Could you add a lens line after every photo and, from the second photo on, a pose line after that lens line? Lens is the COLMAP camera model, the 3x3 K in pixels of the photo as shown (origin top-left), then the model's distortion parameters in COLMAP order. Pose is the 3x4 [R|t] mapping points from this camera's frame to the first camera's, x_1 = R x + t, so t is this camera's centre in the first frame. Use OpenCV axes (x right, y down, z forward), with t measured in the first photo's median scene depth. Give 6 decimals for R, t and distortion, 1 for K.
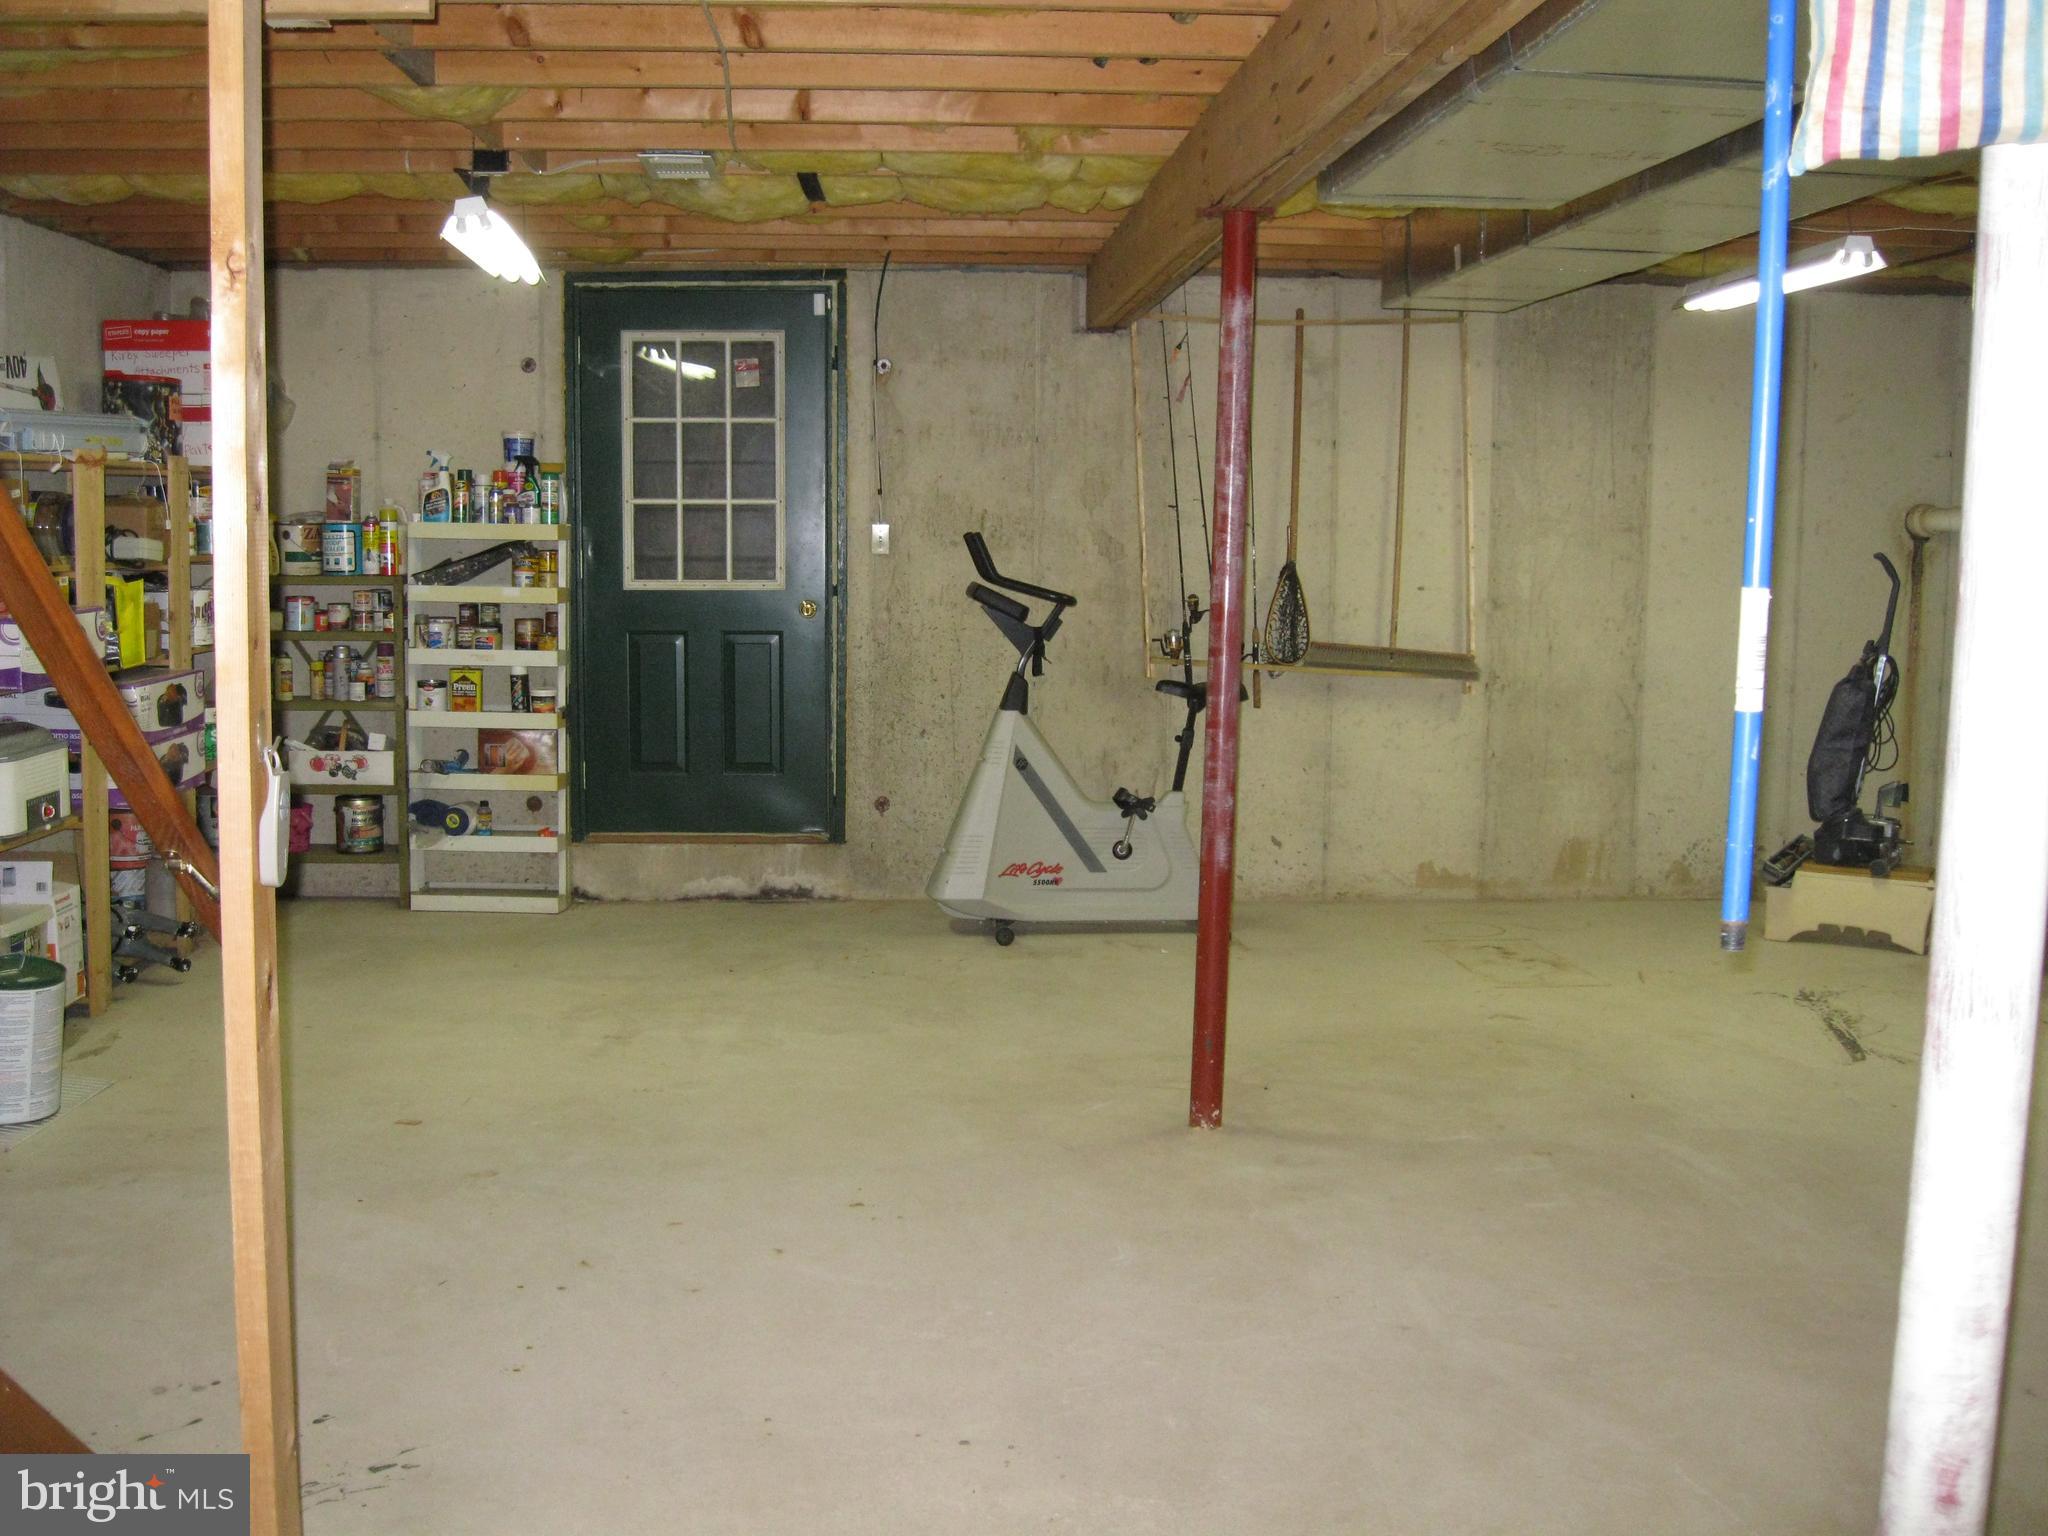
lens RADIAL K [[2110.2, 0, 977.4], [0, 2110.2, 769.3], [0, 0, 1]] dist [-0.124621, 0.050147]
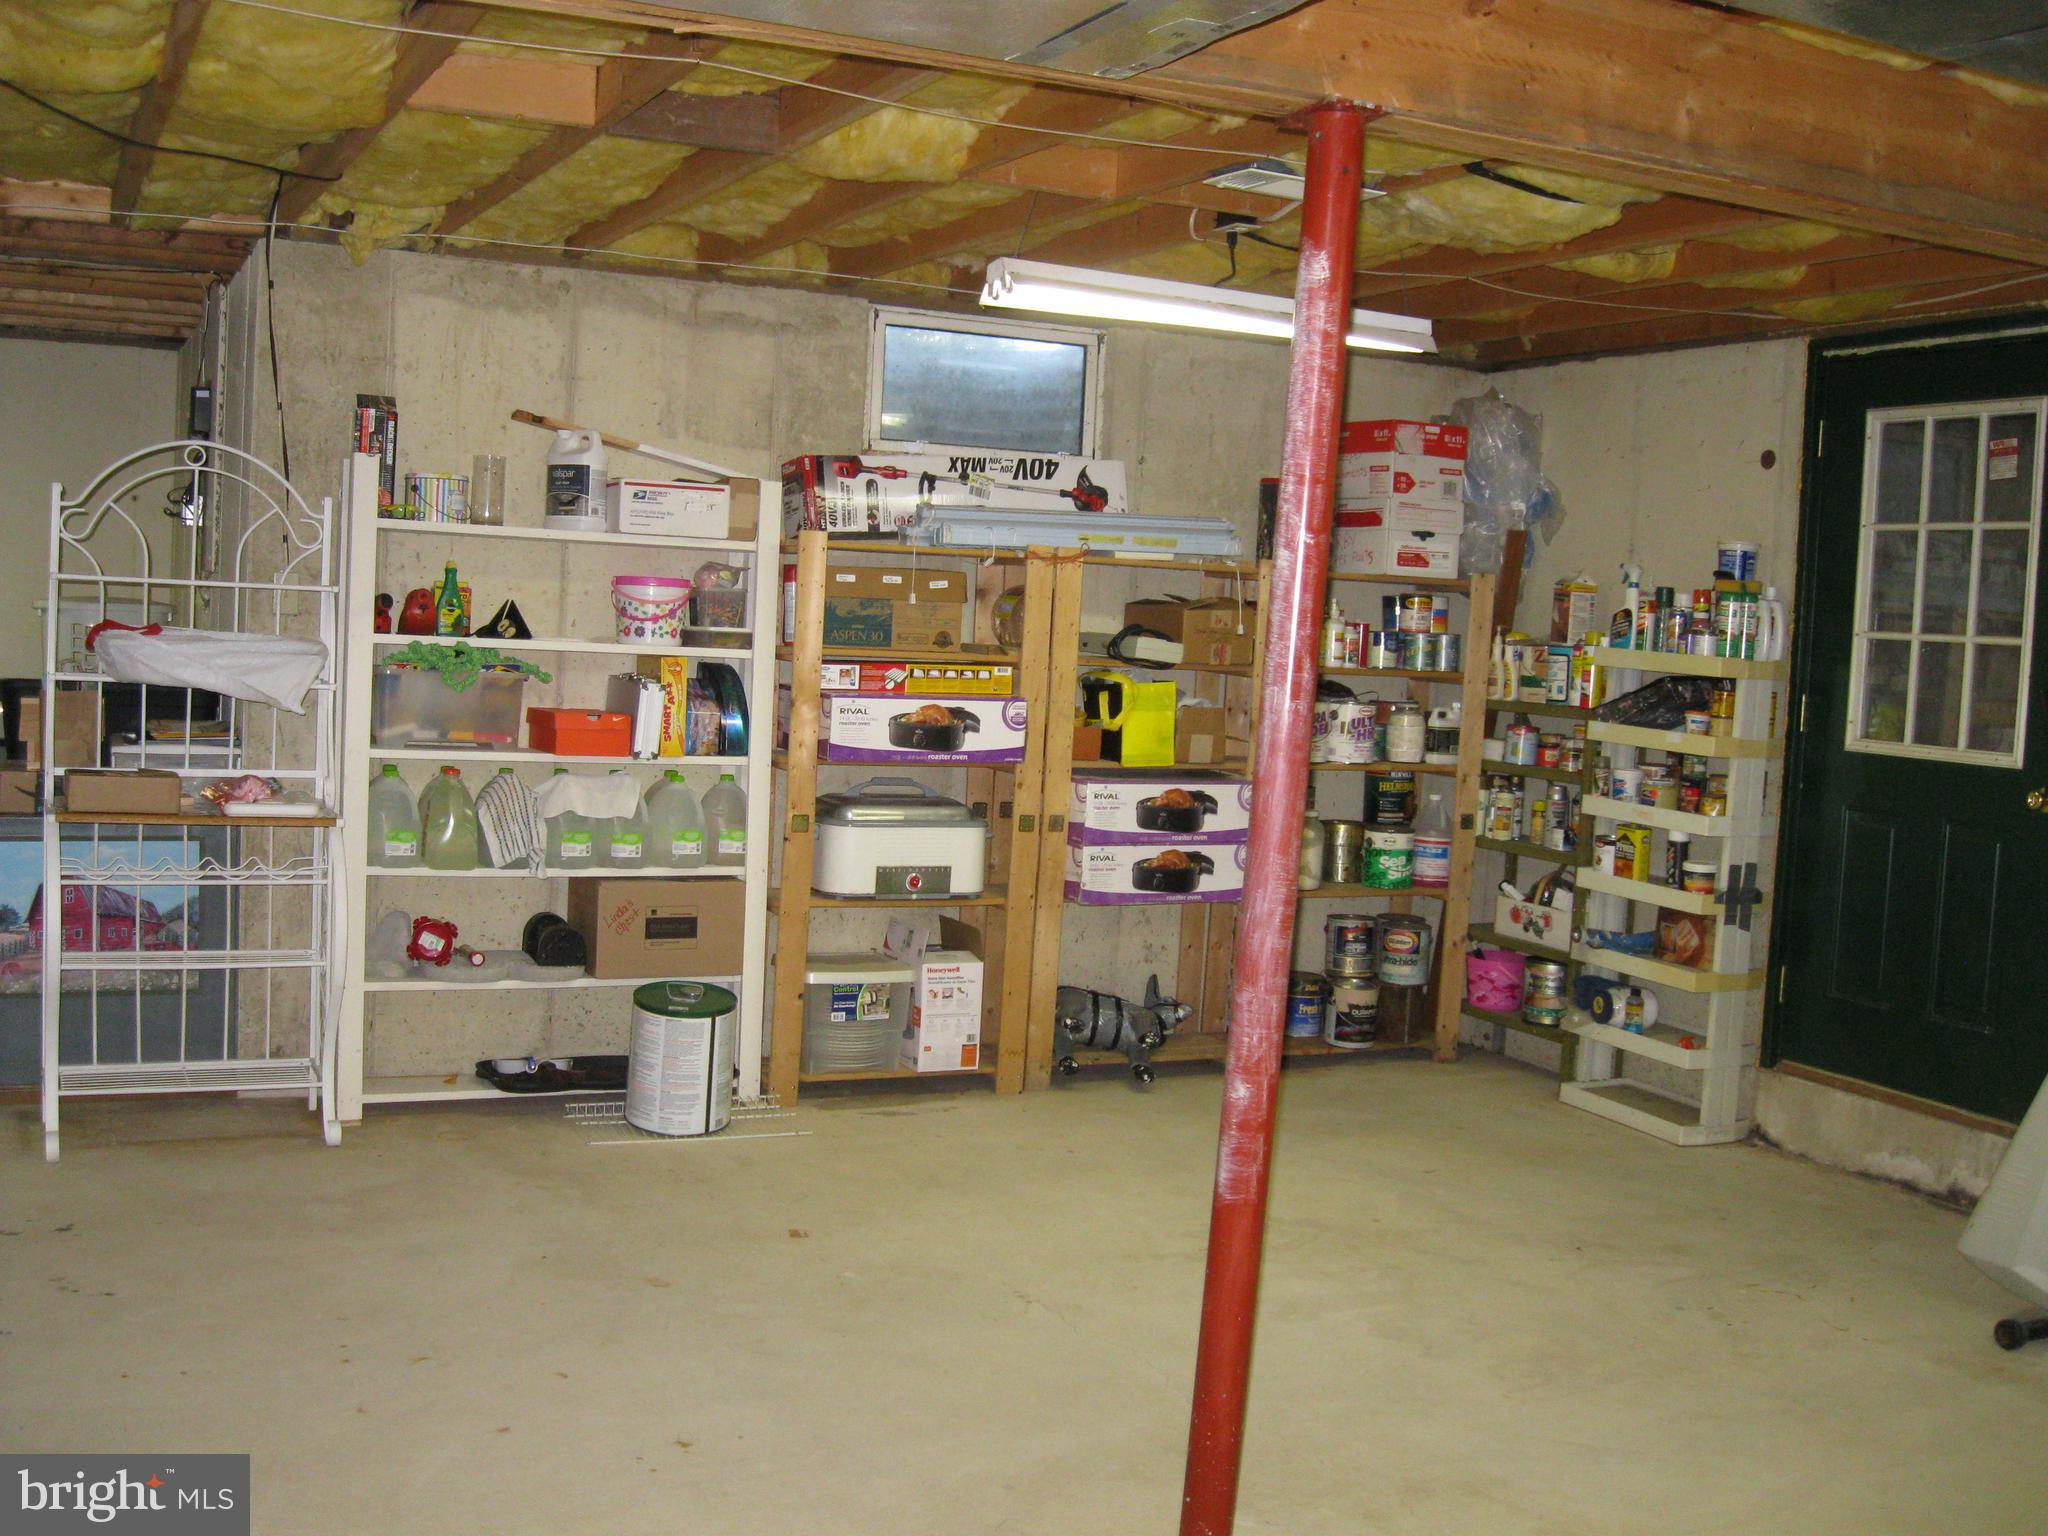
lens RADIAL K [[2110.2, 0, 977.4], [0, 2110.2, 769.3], [0, 0, 1]] dist [-0.124621, 0.050147]
pose [[0.384991, 0.082752, -0.919203, 0.407164], [-0.153183, 0.987887, 0.024778, -0.050633], [0.910119, 0.131267, 0.393004, 0.435324]]
